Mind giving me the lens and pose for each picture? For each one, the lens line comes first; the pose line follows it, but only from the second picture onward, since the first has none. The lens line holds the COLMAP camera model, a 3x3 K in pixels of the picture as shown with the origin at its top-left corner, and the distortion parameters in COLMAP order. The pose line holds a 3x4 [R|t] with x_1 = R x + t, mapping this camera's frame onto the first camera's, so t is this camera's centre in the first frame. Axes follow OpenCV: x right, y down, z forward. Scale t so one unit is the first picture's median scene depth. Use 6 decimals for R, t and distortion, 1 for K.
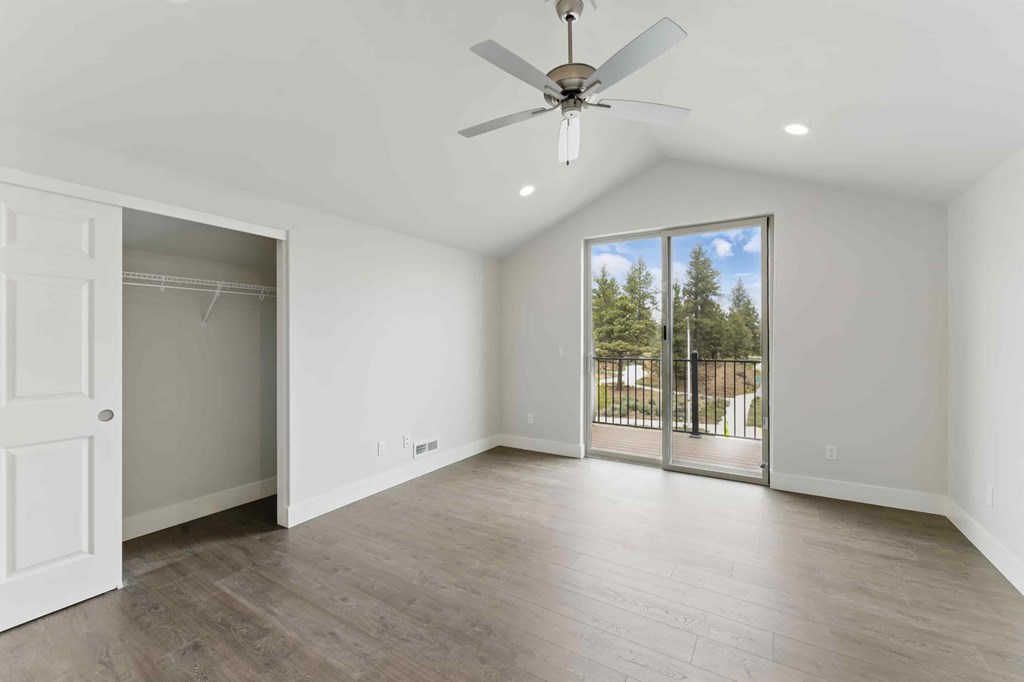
lens RADIAL K [[422.4, 0, 512.4], [0, 422.4, 339.3], [0, 0, 1]] dist [-0.000812, -0.000013]
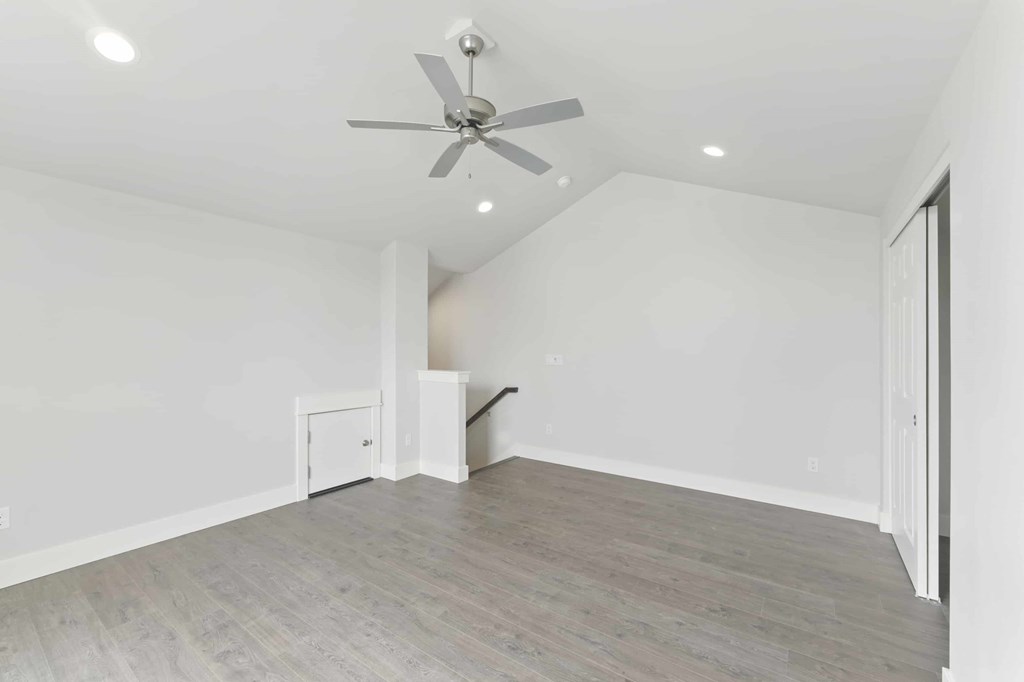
lens RADIAL K [[422.4, 0, 511.1], [0, 422.4, 342.6], [0, 0, 1]] dist [-0.000812, -0.000013]
pose [[-0.998383, 0.000447, 0.056836, -0.030191], [0.000359, 0.999999, -0.001565, -0.011105], [-0.056837, -0.001542, -0.998382, 2.230358]]
